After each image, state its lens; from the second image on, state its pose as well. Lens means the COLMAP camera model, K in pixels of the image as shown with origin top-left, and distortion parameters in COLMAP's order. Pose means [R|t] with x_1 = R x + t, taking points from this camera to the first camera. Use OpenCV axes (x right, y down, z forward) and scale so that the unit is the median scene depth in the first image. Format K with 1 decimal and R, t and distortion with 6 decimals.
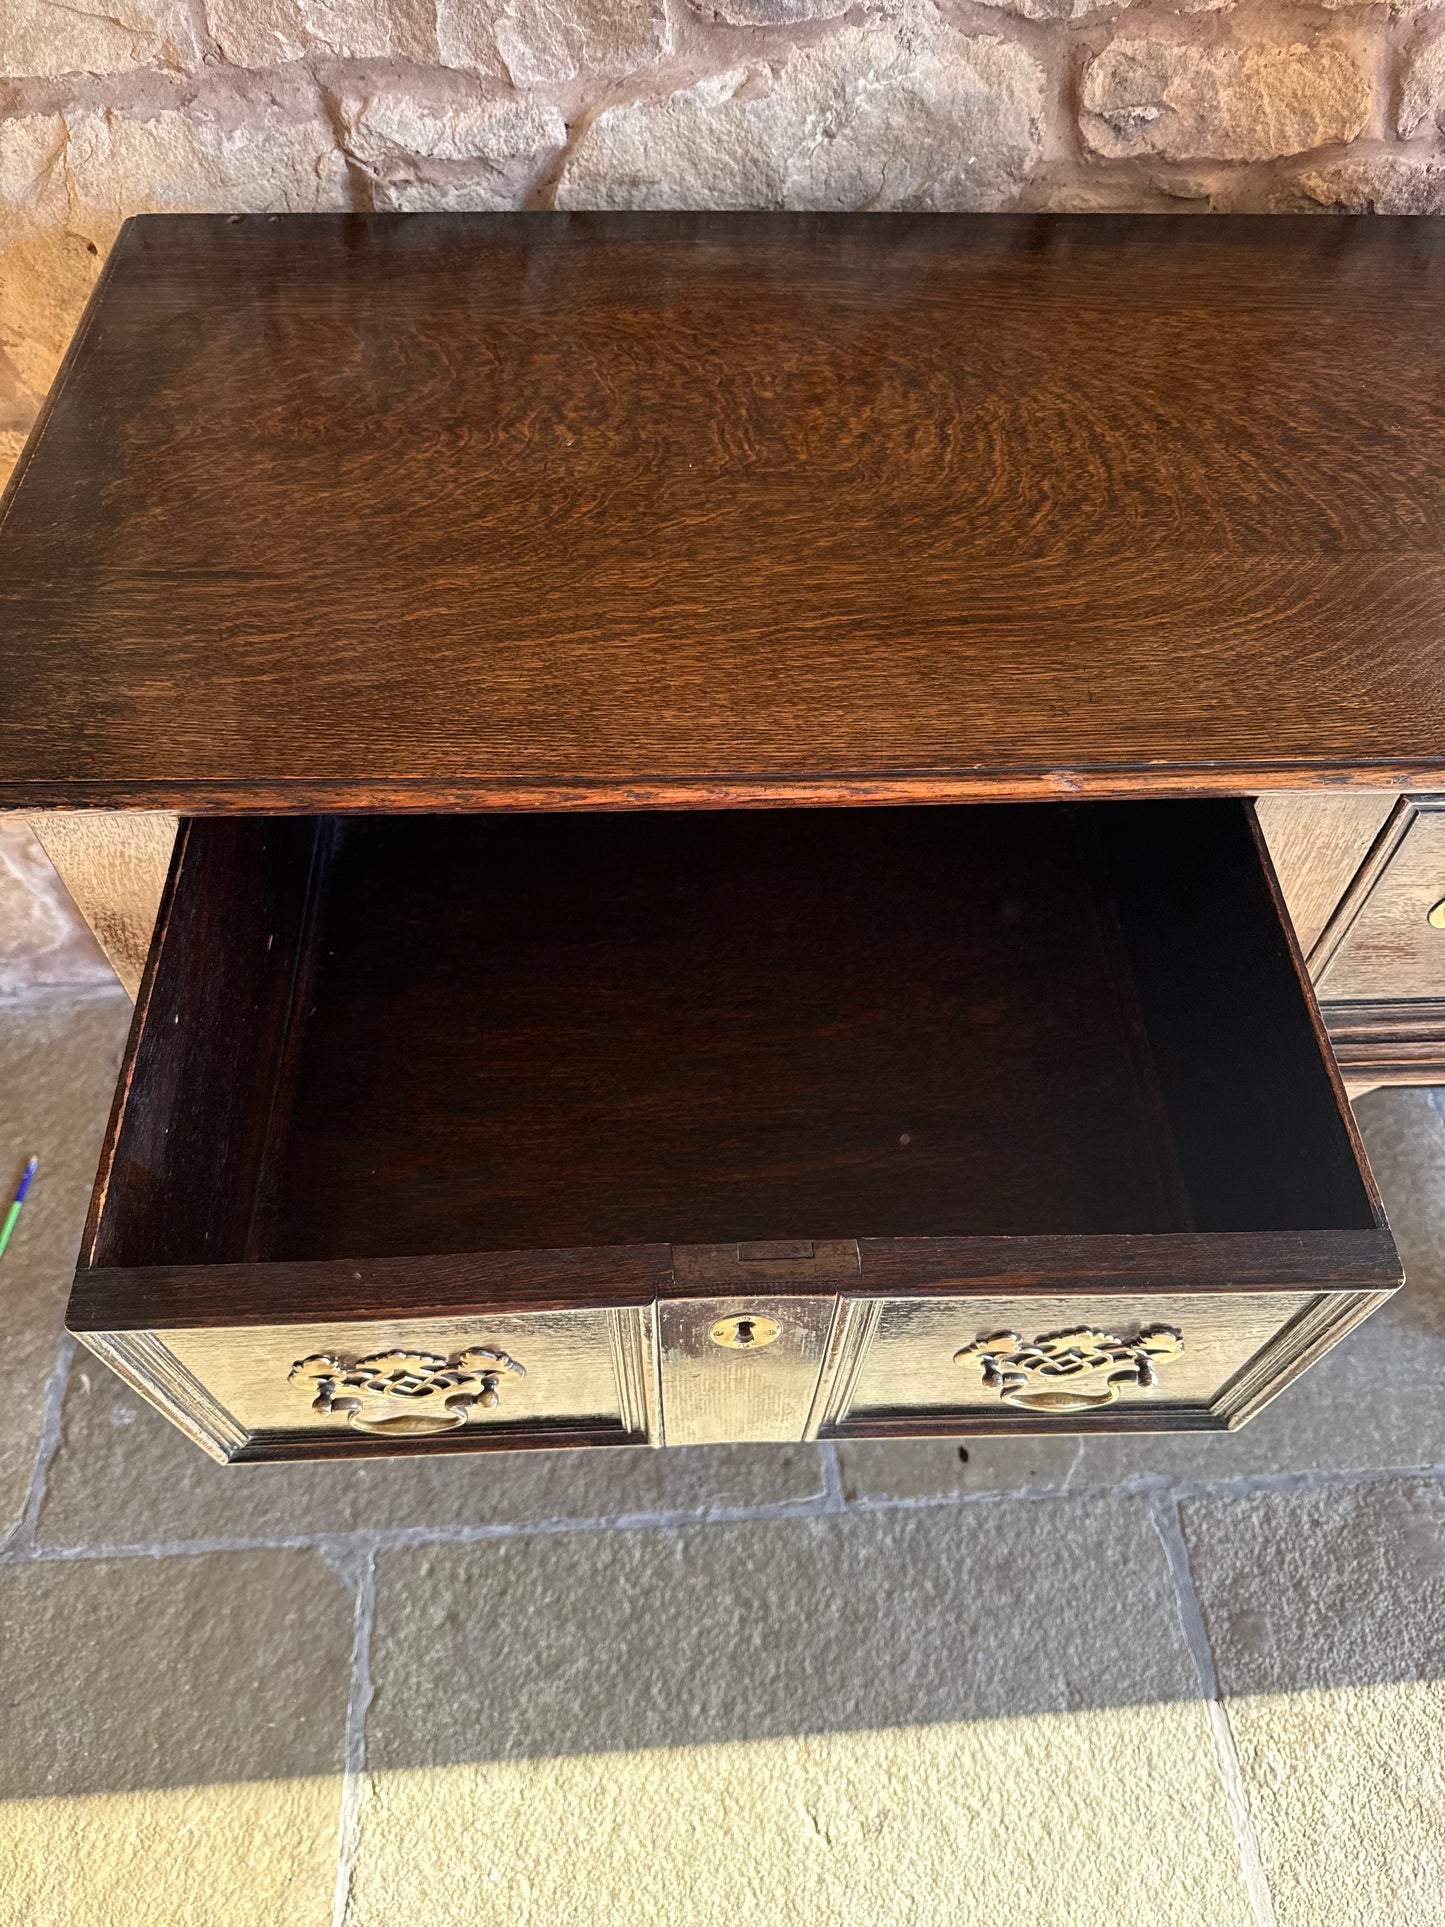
lens RADIAL K [[1383.2, 0, 714.5], [0, 1383.2, 968.9], [0, 0, 1]] dist [-0.013153, -0.003403]
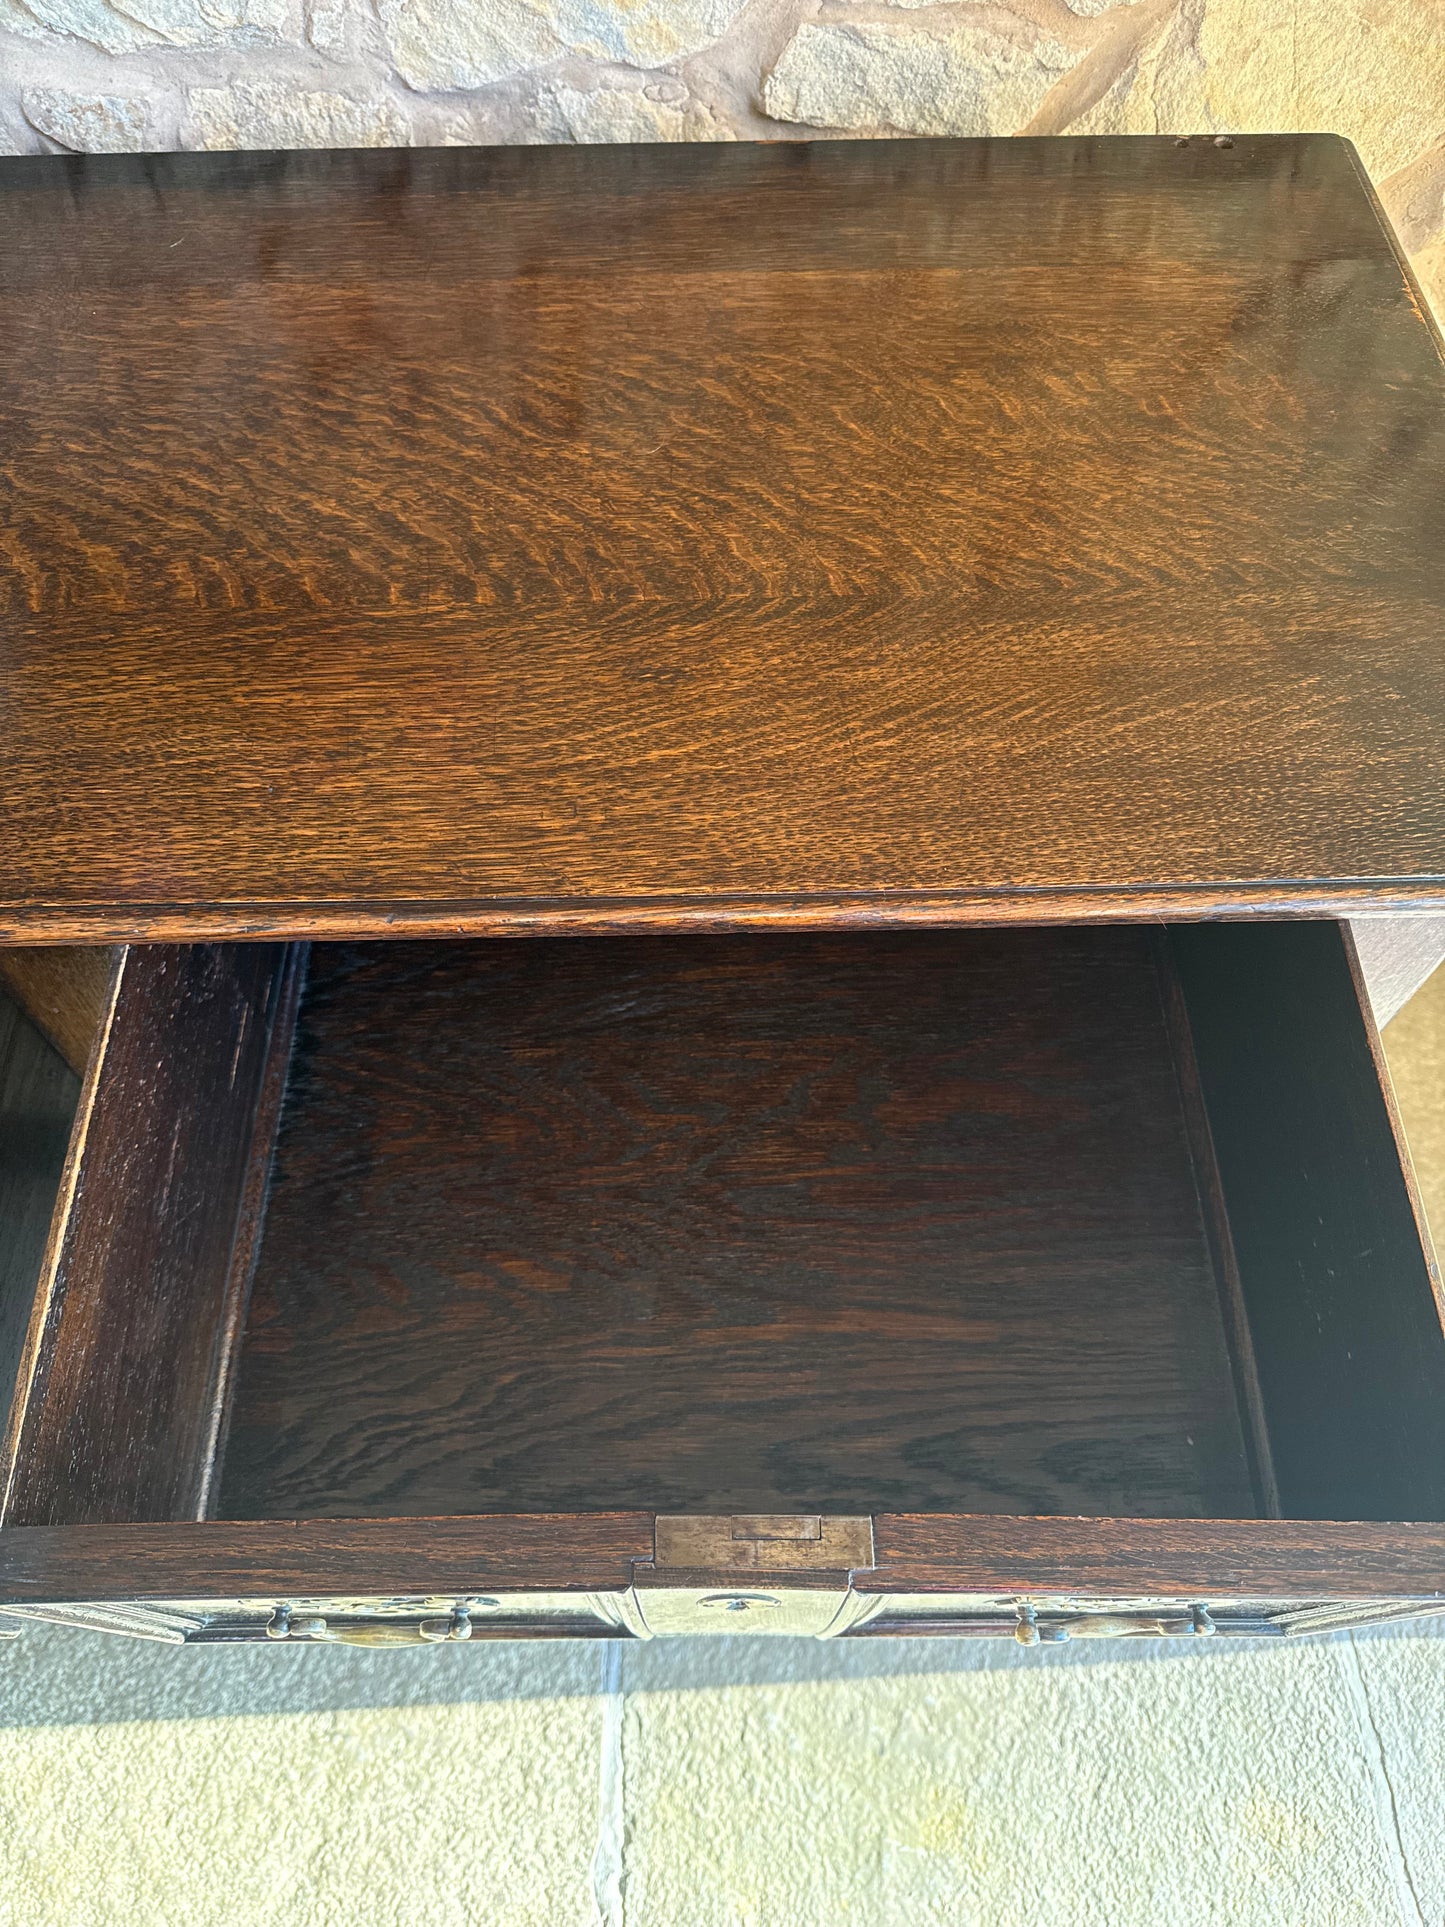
lens RADIAL K [[1383.2, 0, 714.5], [0, 1383.2, 968.9], [0, 0, 1]] dist [-0.013153, -0.003403]
pose [[0.999614, 0.007176, -0.026857, 1.026465], [-0.004307, 0.994422, 0.105388, -0.122543], [0.027464, -0.105232, 0.994068, 0.111803]]
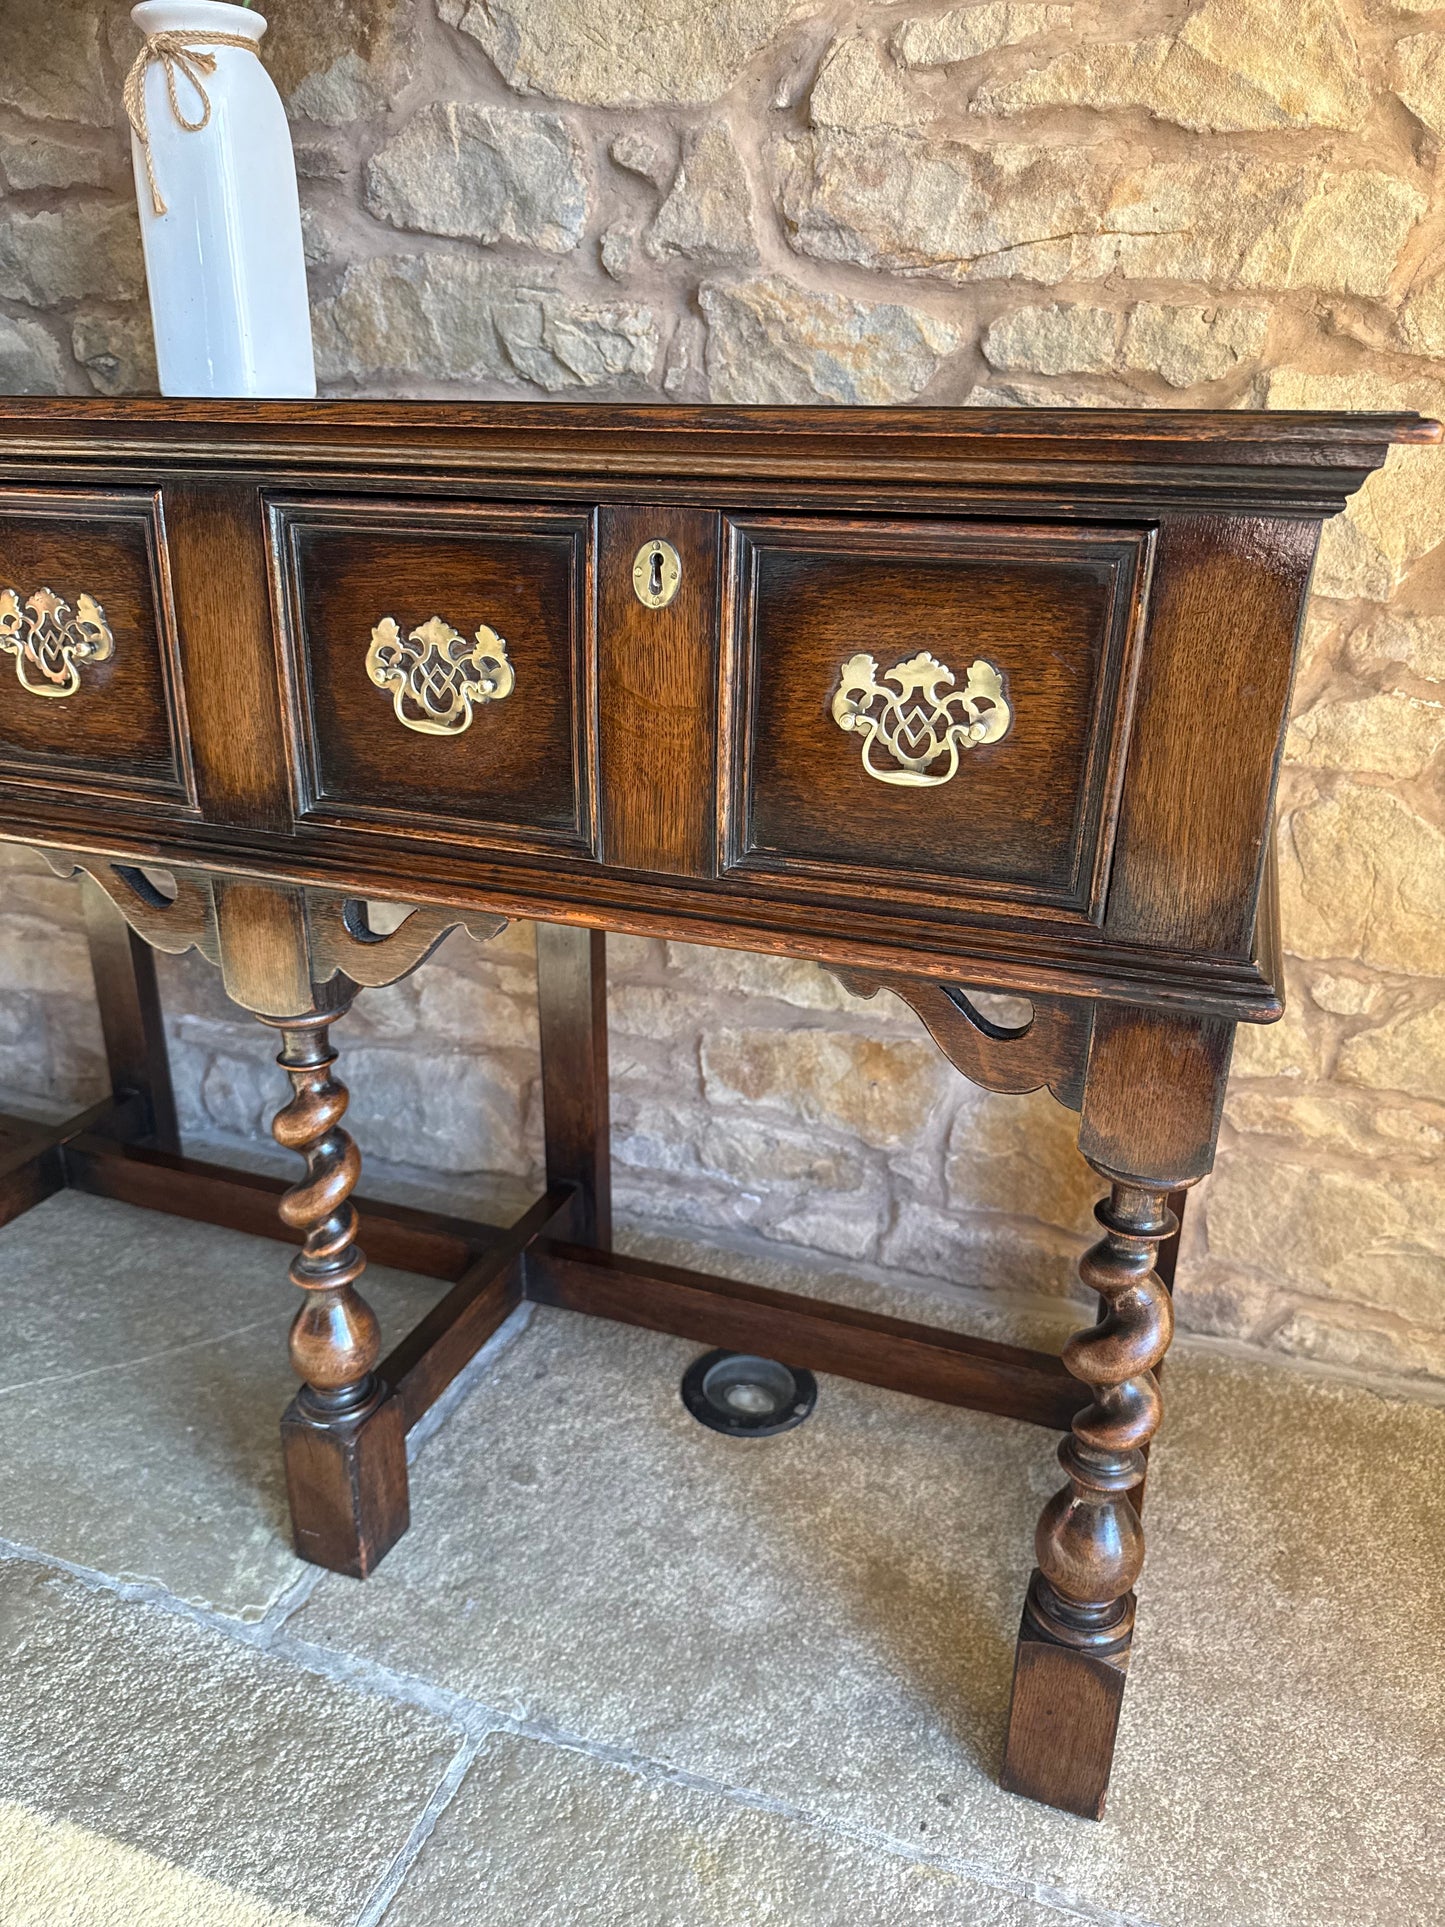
lens RADIAL K [[1363.7, 0, 715.7], [0, 1363.7, 961.4], [0, 0, 1]] dist [-0.006310, -0.007470]
pose [[0.920523, 0.140292, -0.364631, 1.303545], [-0.310585, 0.828966, -0.465136, 0.365636], [0.237012, 0.541417, 0.806655, 0.226038]]
